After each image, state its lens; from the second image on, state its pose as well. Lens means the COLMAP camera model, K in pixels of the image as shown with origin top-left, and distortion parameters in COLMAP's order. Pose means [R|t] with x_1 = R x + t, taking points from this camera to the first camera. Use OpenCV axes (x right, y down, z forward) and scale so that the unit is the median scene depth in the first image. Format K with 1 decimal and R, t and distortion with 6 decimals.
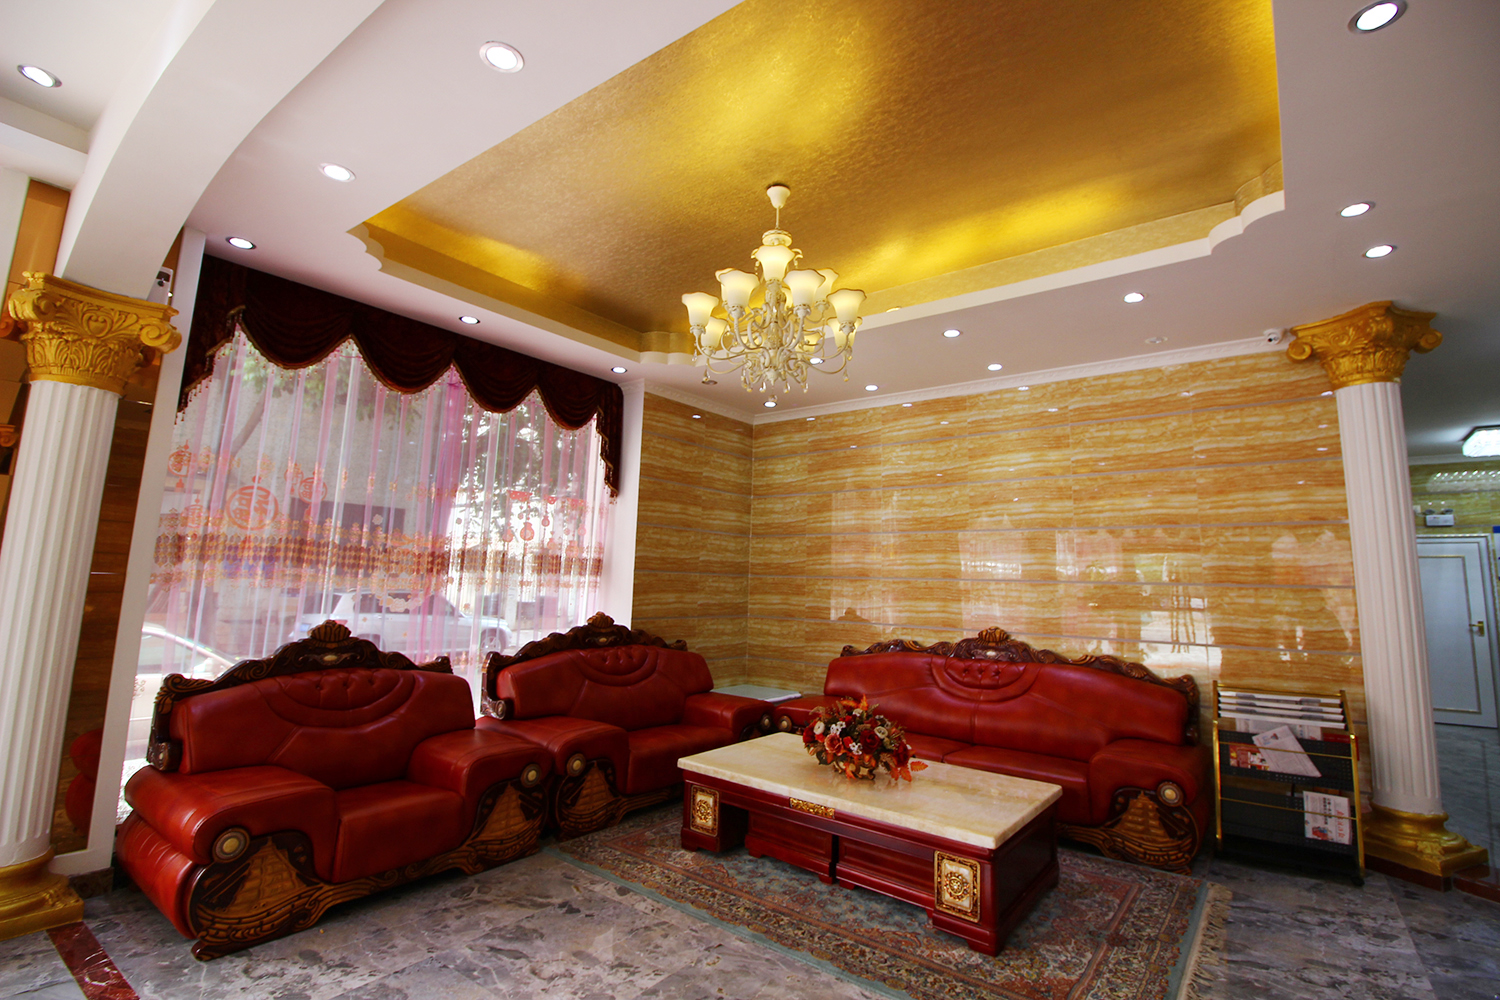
lens RADIAL K [[692.4, 0, 754.8], [0, 692.4, 472.4], [0, 0, 1]] dist [0.001707, -0.027150]
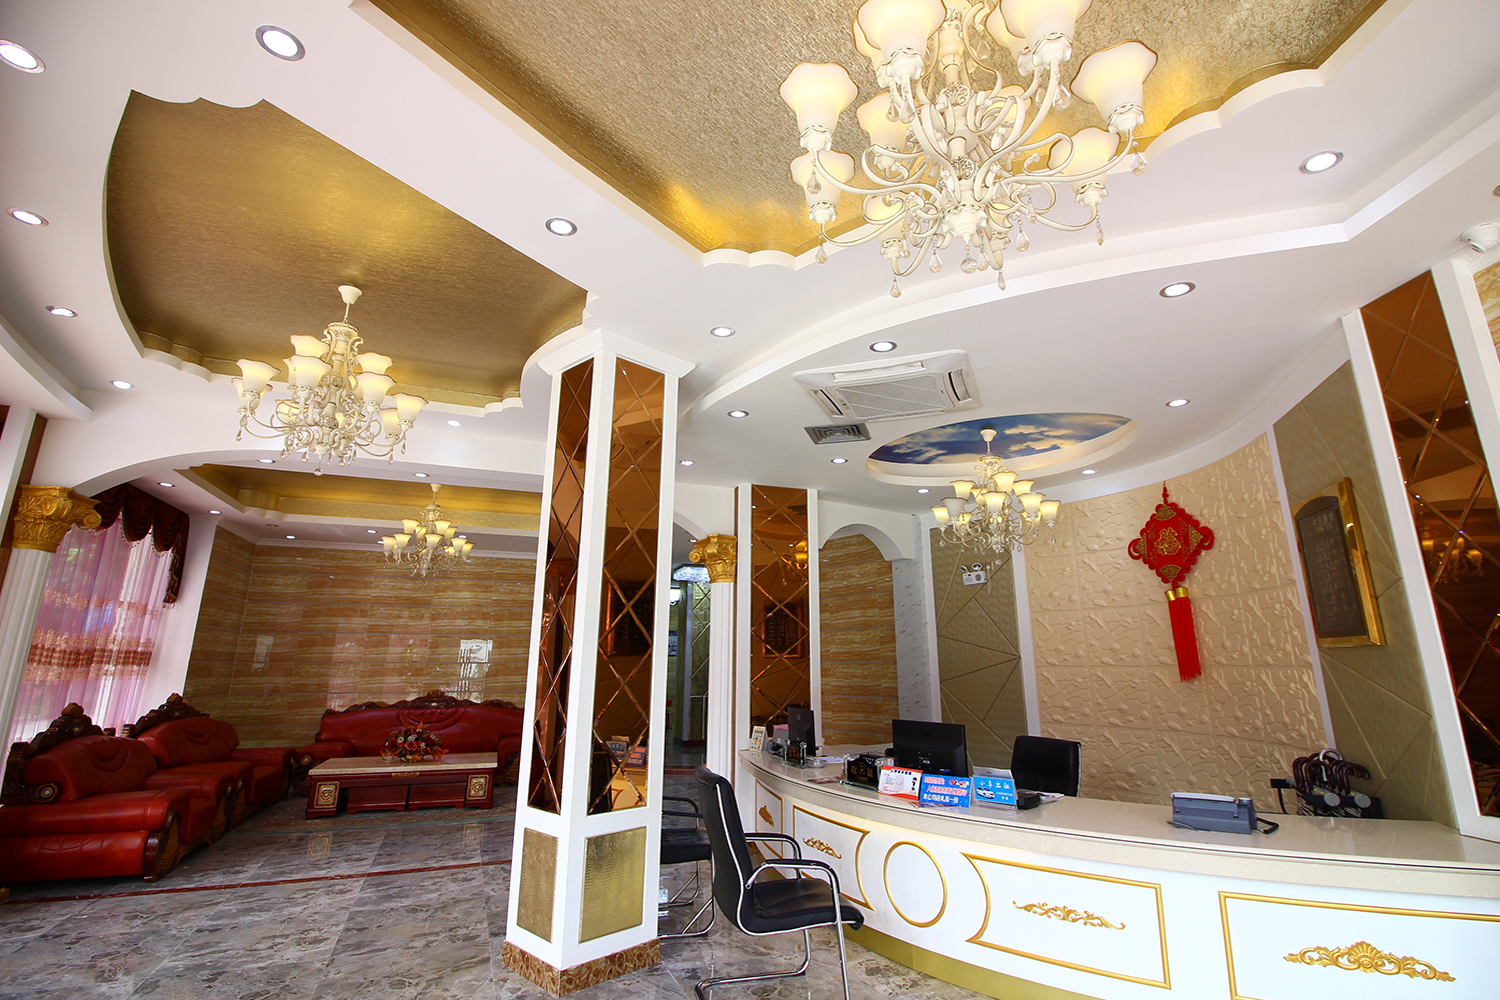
lens RADIAL K [[692.4, 0, 754.8], [0, 692.4, 472.4], [0, 0, 1]] dist [0.001707, -0.027150]
pose [[0.534241, 0.195824, 0.822338, -0.756110], [-0.112361, 0.980617, -0.160518, -0.126849], [-0.837831, -0.006643, 0.545889, -0.634229]]
